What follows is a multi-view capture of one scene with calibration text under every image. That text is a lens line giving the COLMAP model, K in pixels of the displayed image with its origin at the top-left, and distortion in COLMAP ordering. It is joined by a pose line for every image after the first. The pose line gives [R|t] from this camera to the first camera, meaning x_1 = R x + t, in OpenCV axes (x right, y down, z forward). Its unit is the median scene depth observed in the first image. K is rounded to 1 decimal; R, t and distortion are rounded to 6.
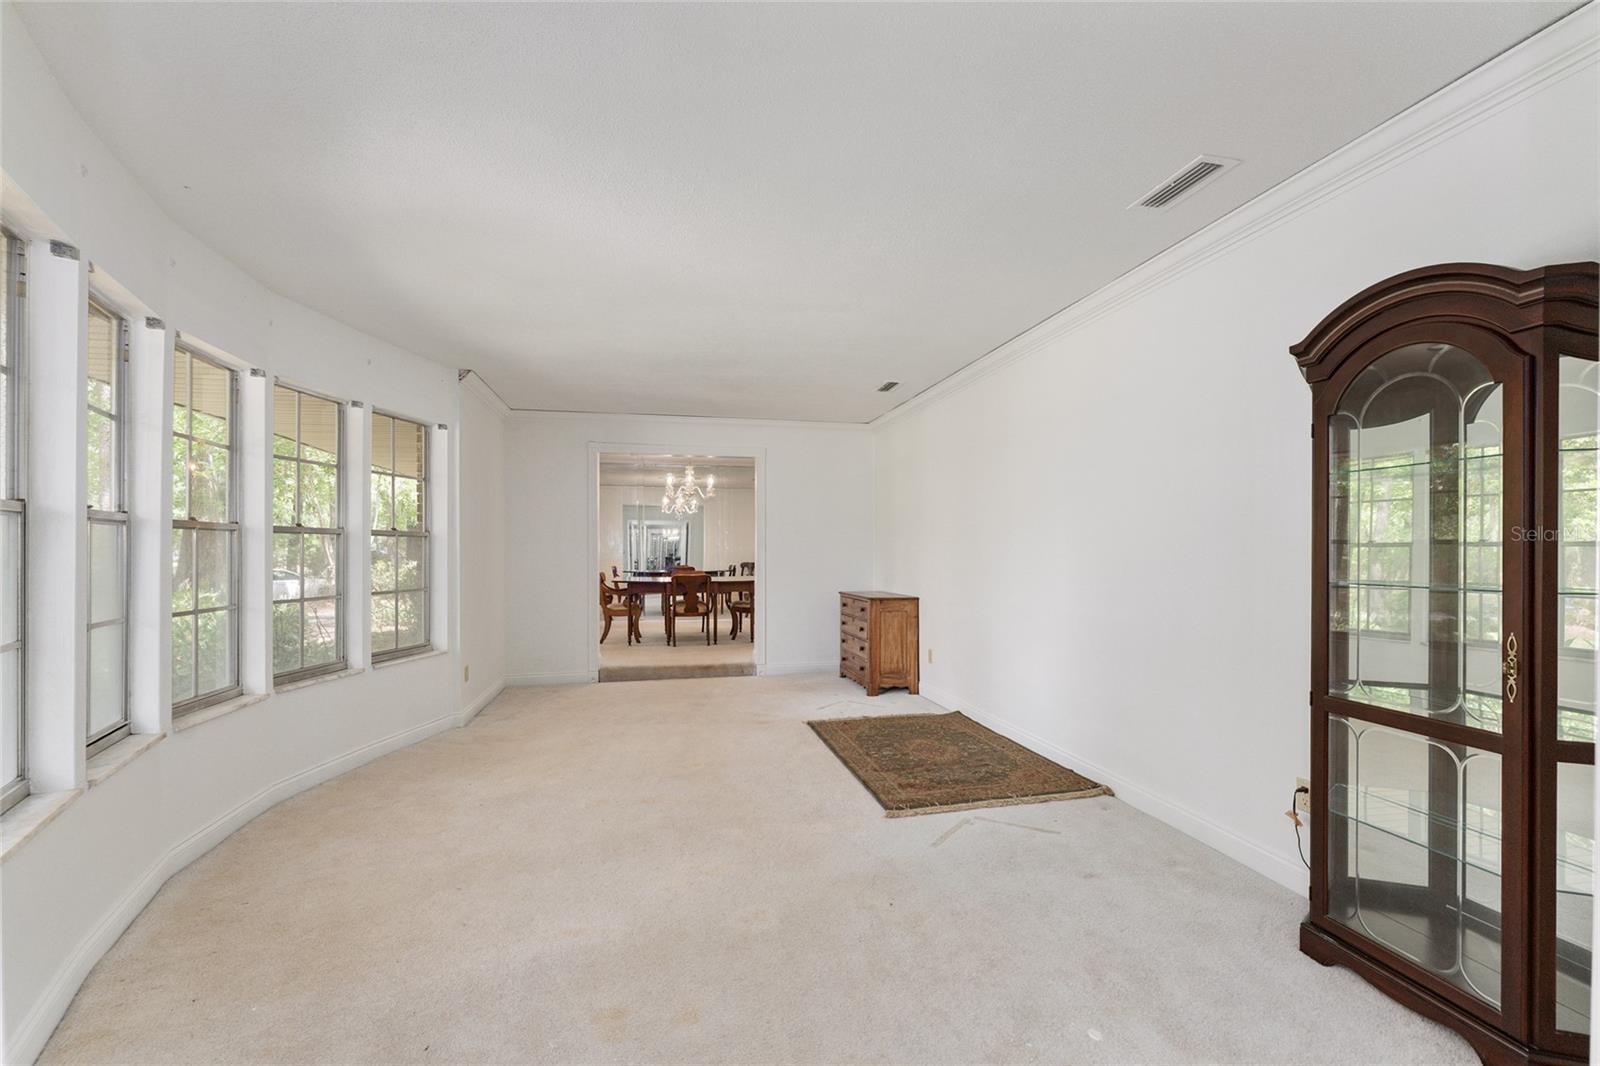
lens RADIAL K [[662.6, 0, 788.4], [0, 662.6, 547.8], [0, 0, 1]] dist [0.000601, -0.000314]
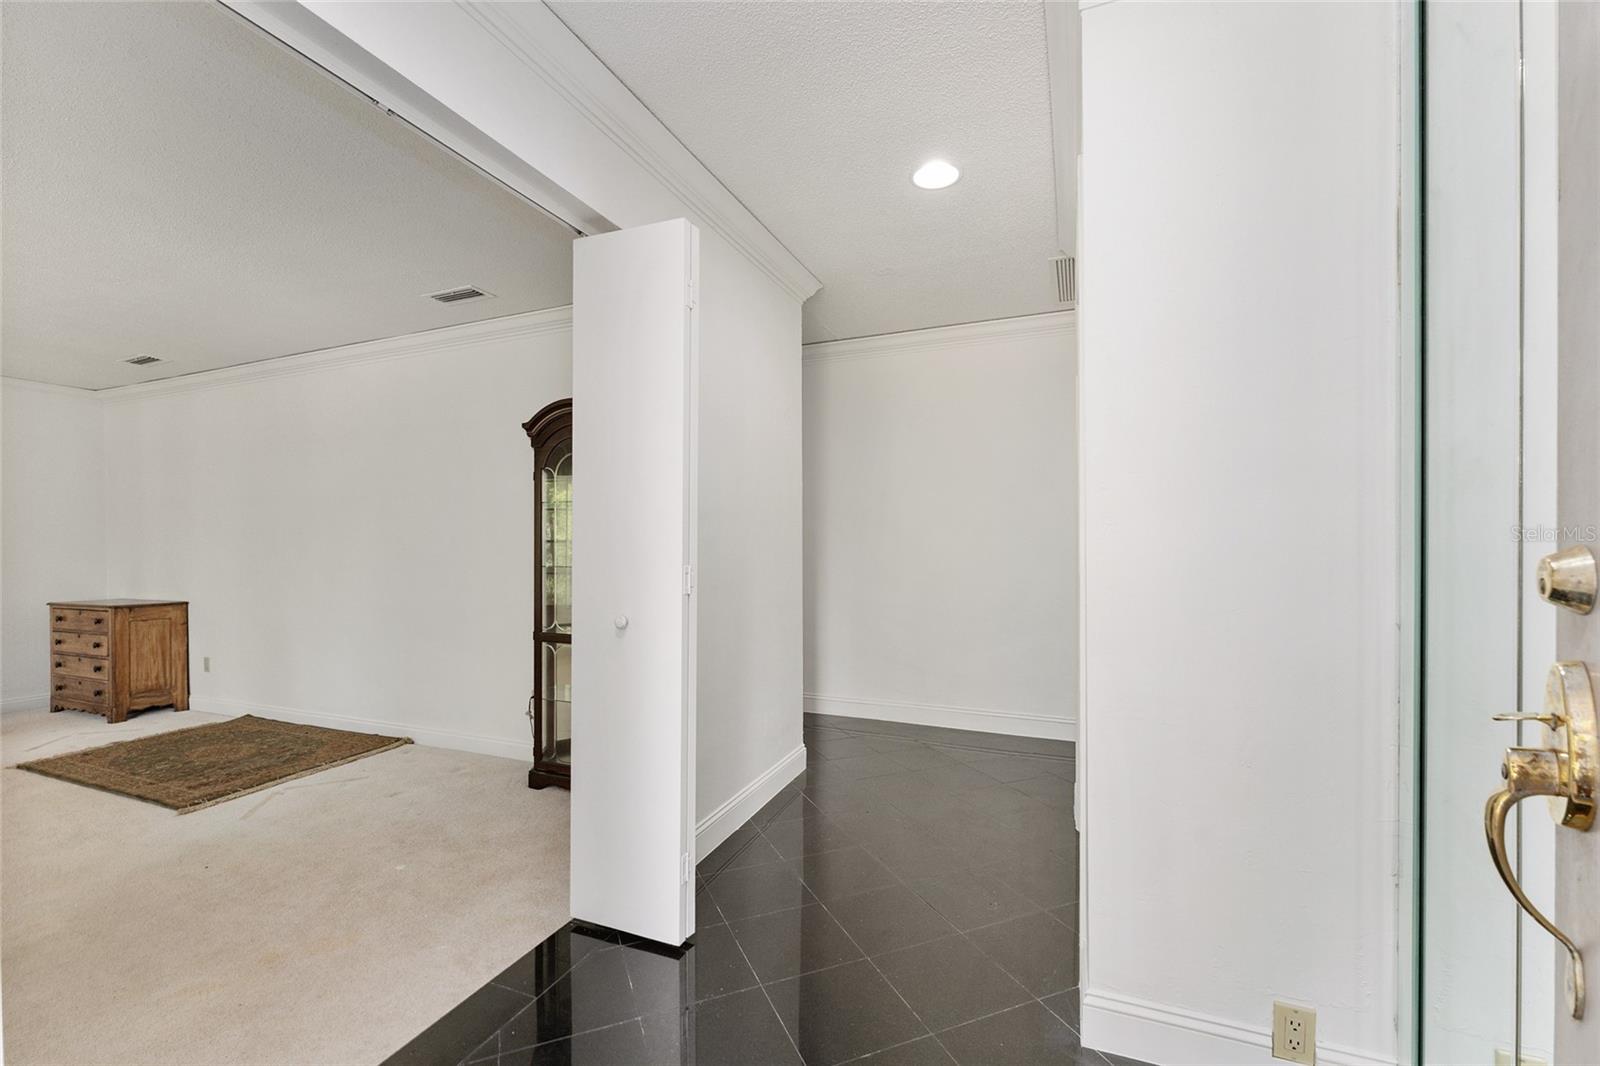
lens RADIAL K [[662.6, 0, 788.4], [0, 662.6, 547.8], [0, 0, 1]] dist [0.000601, -0.000314]
pose [[0.564808, -0.005793, 0.825202, -0.126680], [0.001964, 0.999982, 0.005676, -0.001607], [-0.825220, -0.001585, 0.564809, -0.263151]]
